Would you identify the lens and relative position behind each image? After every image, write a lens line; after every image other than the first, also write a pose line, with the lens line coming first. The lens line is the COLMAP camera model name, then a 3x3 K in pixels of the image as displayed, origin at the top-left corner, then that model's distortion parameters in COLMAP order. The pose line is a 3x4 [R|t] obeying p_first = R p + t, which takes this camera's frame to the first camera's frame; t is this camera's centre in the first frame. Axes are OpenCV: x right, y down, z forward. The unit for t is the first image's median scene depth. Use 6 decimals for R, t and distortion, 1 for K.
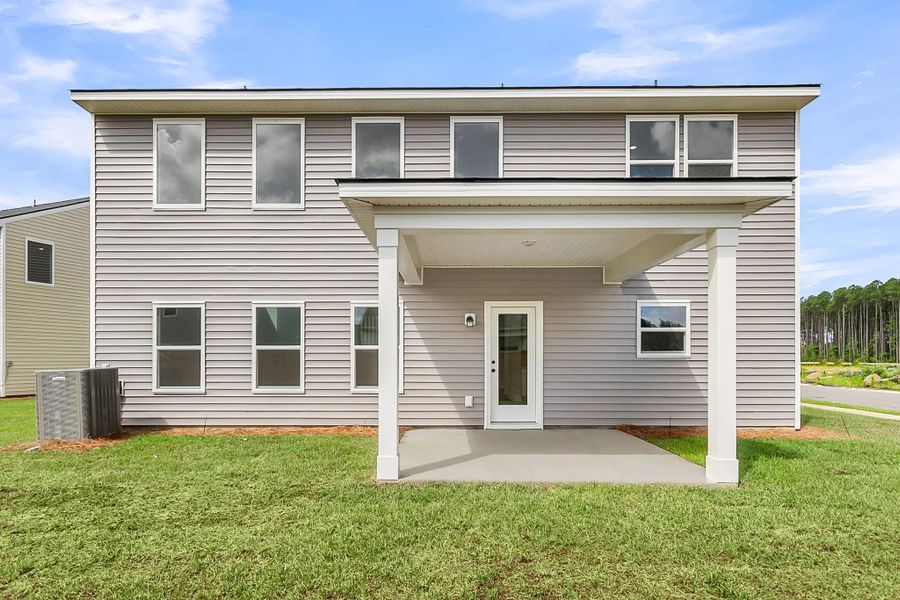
lens RADIAL K [[491.5, 0, 450.0], [0, 491.5, 300.0], [0, 0, 1]] dist [0.000107, -0.000527]
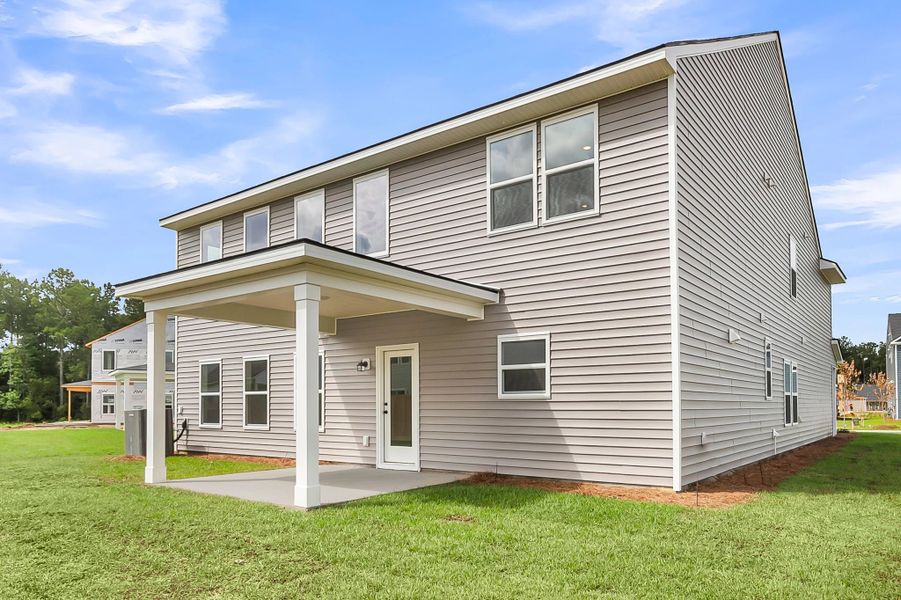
lens RADIAL K [[641.6, 0, 450.2], [0, 641.6, 284.6], [0, 0, 1]] dist [0.002474, -0.000083]
pose [[0.794005, -0.114201, -0.597088, 1.045799], [0.080419, 0.993296, -0.083039, -0.001905], [0.602569, 0.017916, 0.797866, -0.012720]]
